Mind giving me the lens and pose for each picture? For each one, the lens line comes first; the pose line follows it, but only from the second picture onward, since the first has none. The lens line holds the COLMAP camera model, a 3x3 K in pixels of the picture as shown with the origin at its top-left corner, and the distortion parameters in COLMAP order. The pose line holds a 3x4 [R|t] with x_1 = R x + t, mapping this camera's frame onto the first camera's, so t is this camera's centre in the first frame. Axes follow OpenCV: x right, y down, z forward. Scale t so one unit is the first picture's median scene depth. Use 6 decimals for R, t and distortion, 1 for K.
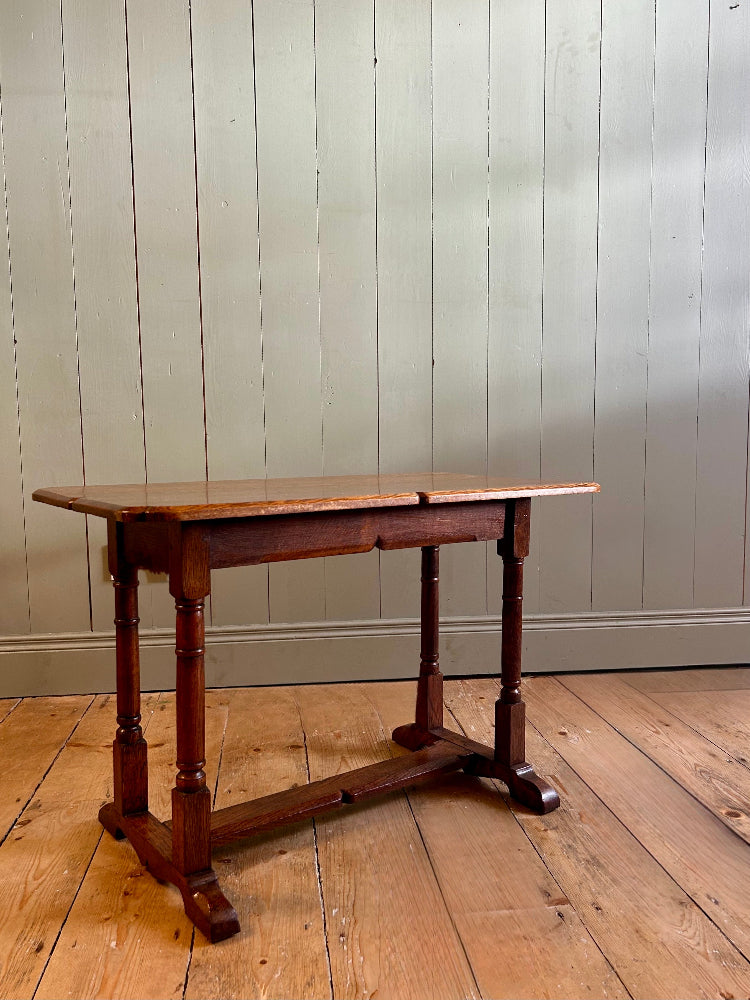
lens RADIAL K [[854.8, 0, 383.8], [0, 854.8, 507.2], [0, 0, 1]] dist [0.020726, -0.009585]
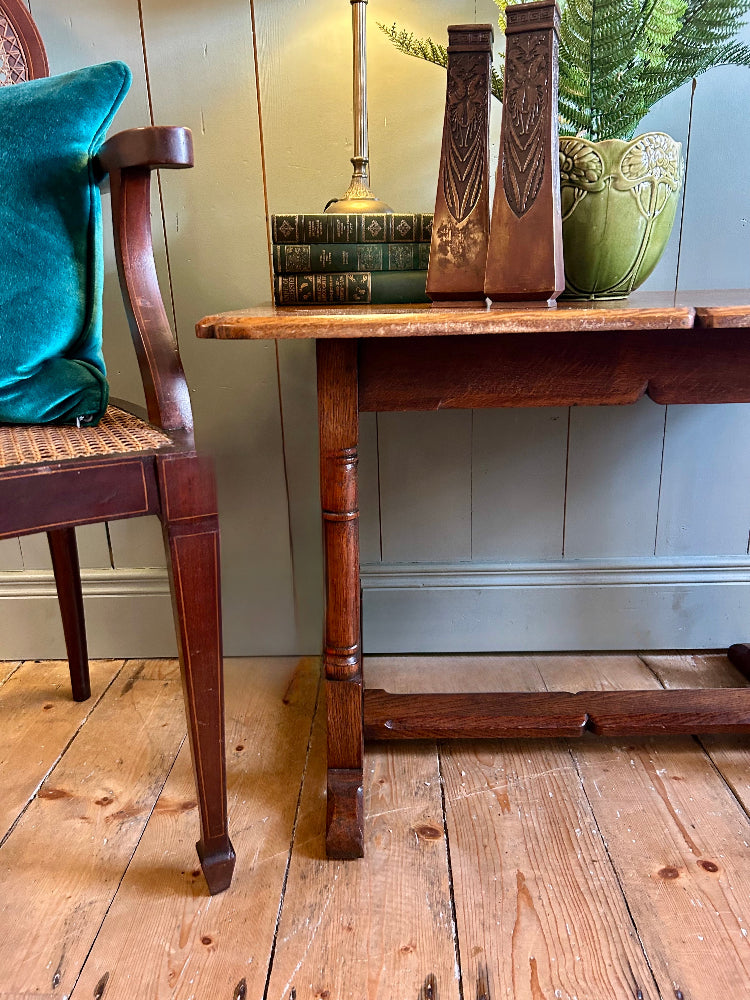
lens RADIAL K [[761.9, 0, 367.3], [0, 761.9, 510.6], [0, 0, 1]] dist [0.035412, -0.041473]
pose [[0.986346, 0.024272, -0.162885, -0.075861], [0.009782, 0.978698, 0.205071, -0.020575], [0.164393, -0.203864, 0.965098, 0.647393]]
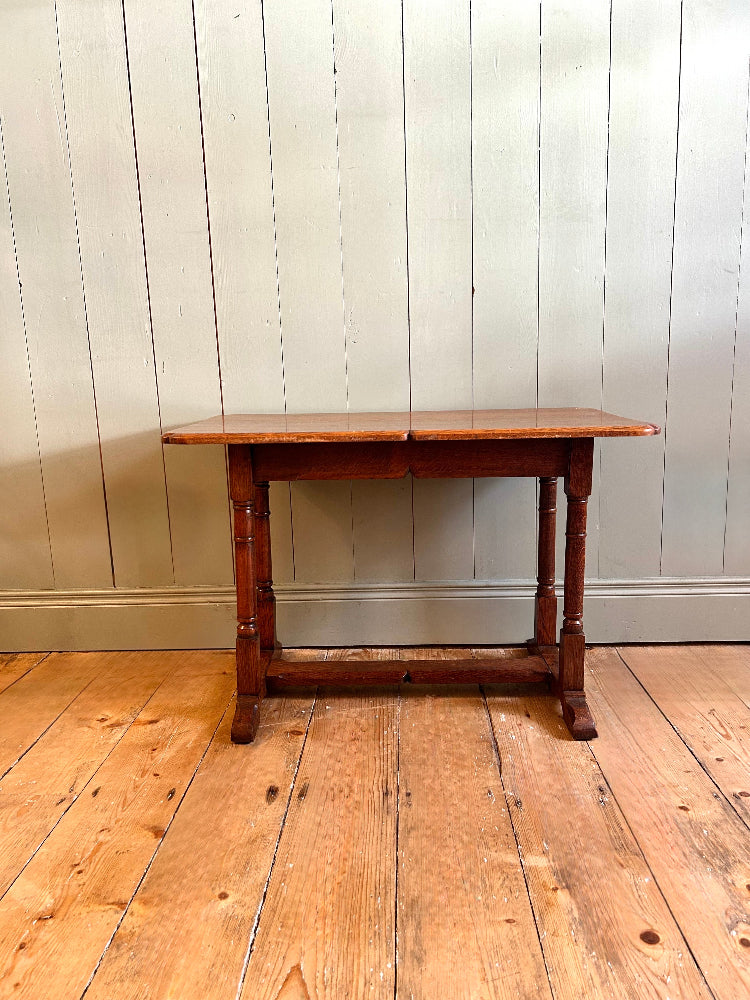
lens RADIAL K [[761.9, 0, 372.3], [0, 761.9, 499.1], [0, 0, 1]] dist [0.035412, -0.041473]
pose [[0.985111, 0.008601, -0.171704, 0.127608], [0.006746, 0.996045, 0.088599, -0.039657], [0.171787, -0.088438, 0.981156, 0.282177]]
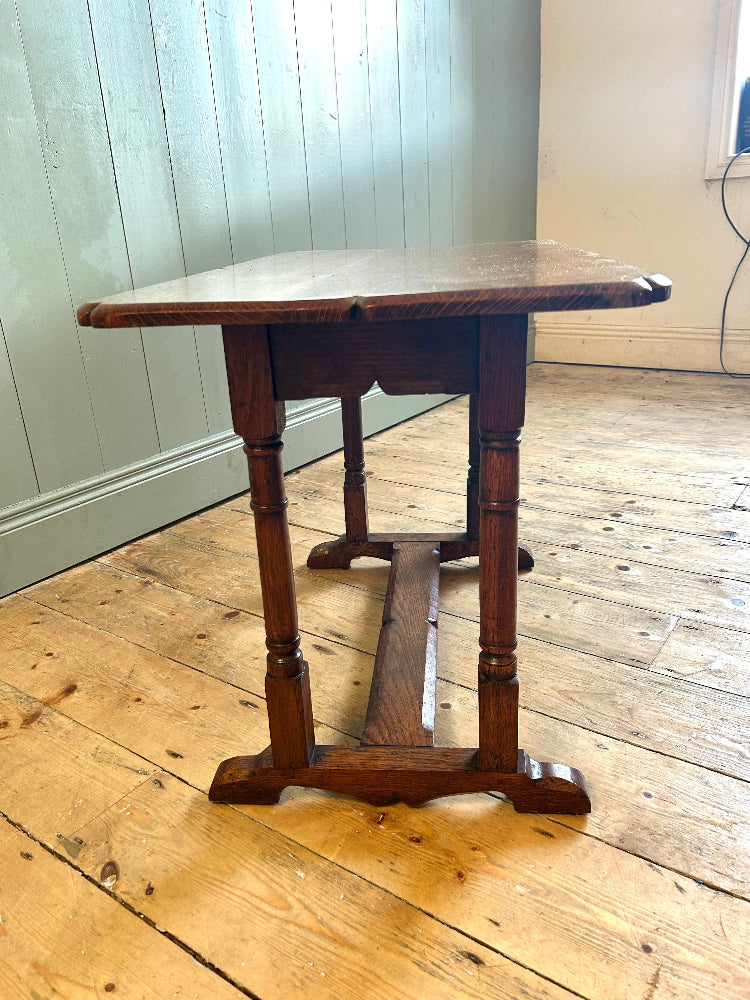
lens RADIAL K [[761.9, 0, 370.3], [0, 761.9, 508.4], [0, 0, 1]] dist [0.035412, -0.041473]
pose [[0.679103, -0.295614, 0.671886, -0.537762], [0.119737, 0.947675, 0.295931, -0.019083], [-0.724211, -0.120518, 0.678965, 0.478758]]
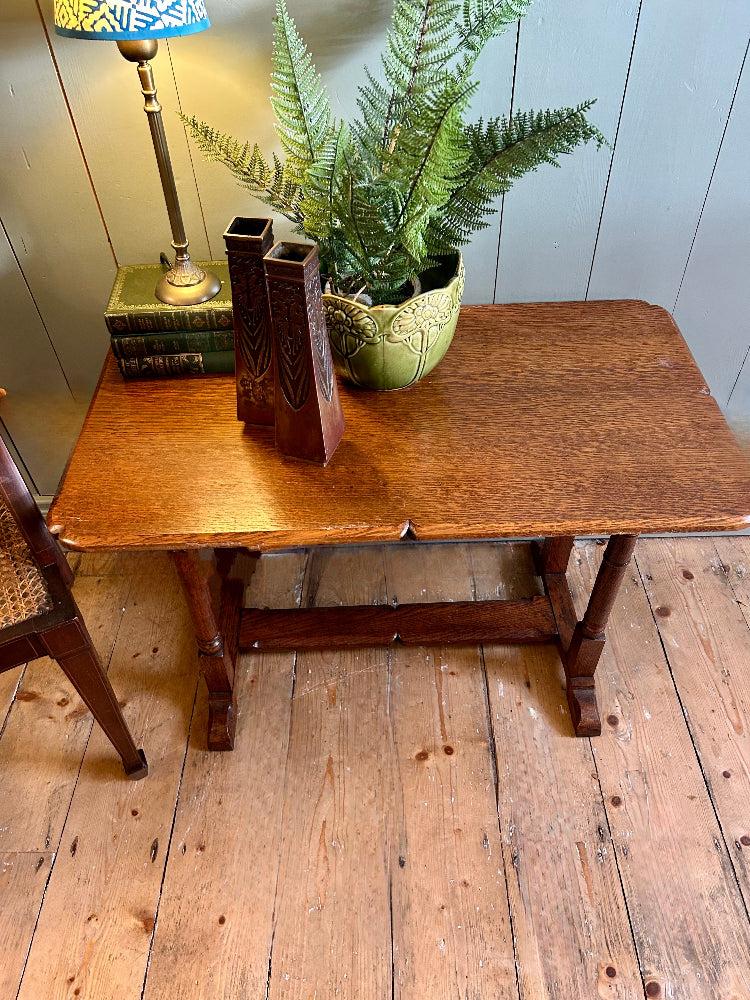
lens RADIAL K [[761.9, 0, 374.2], [0, 761.9, 508.7], [0, 0, 1]] dist [0.035412, -0.041473]
pose [[0.991251, 0.077550, -0.106804, 0.060257], [0.011697, 0.754391, 0.656321, -0.415413], [0.131470, -0.651828, 0.746884, 0.677272]]
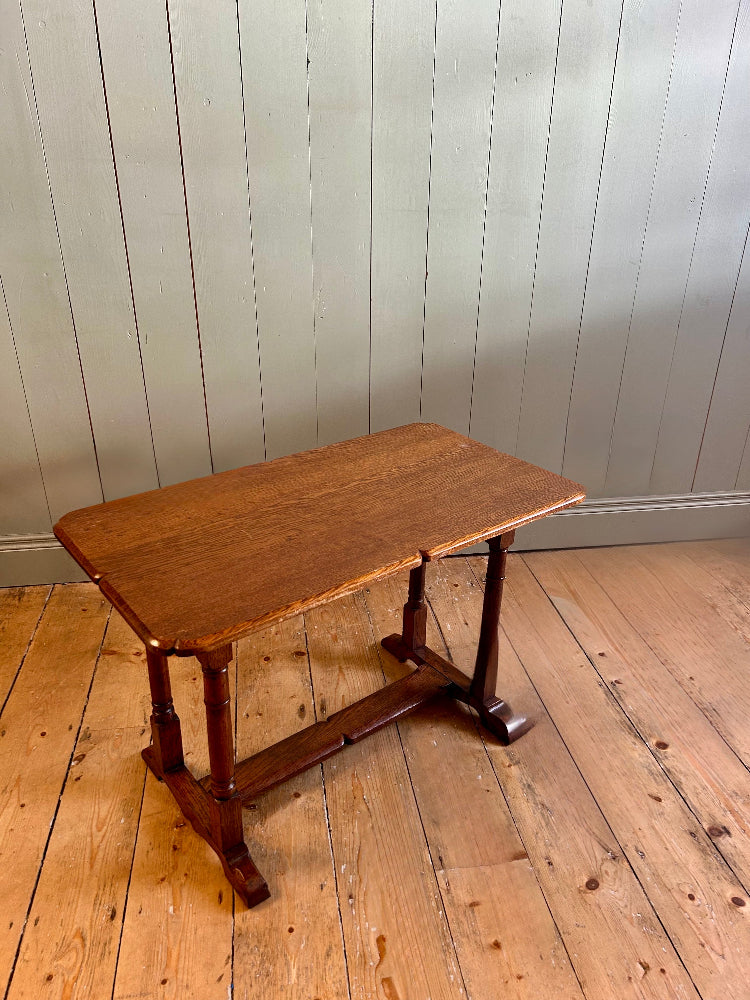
lens RADIAL K [[761.9, 0, 377.6], [0, 761.9, 509.8], [0, 0, 1]] dist [0.035412, -0.041473]
pose [[0.999405, 0.007510, 0.033651, -0.036699], [-0.019106, 0.933063, 0.359206, -0.322853], [-0.028701, -0.359635, 0.932652, 0.102802]]
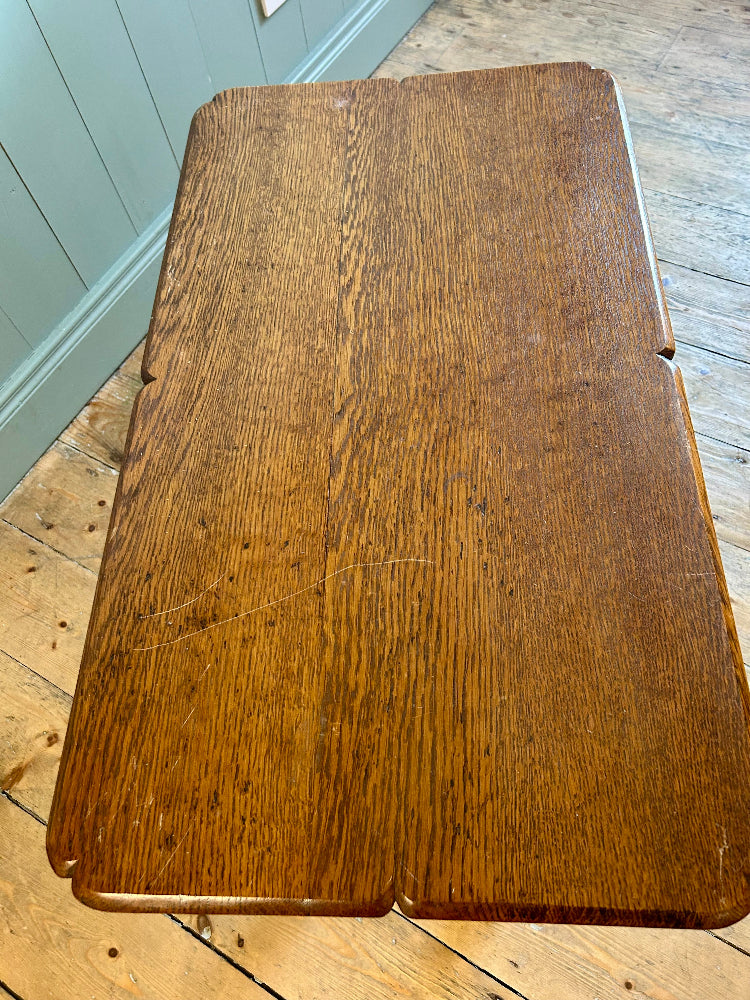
lens RADIAL K [[761.9, 0, 372.4], [0, 761.9, 509.5], [0, 0, 1]] dist [0.035412, -0.041473]
pose [[0.612694, -0.721512, 0.322530, -0.258038], [0.167503, 0.517381, 0.839202, -0.343672], [-0.772365, -0.460149, 0.437852, 0.692358]]
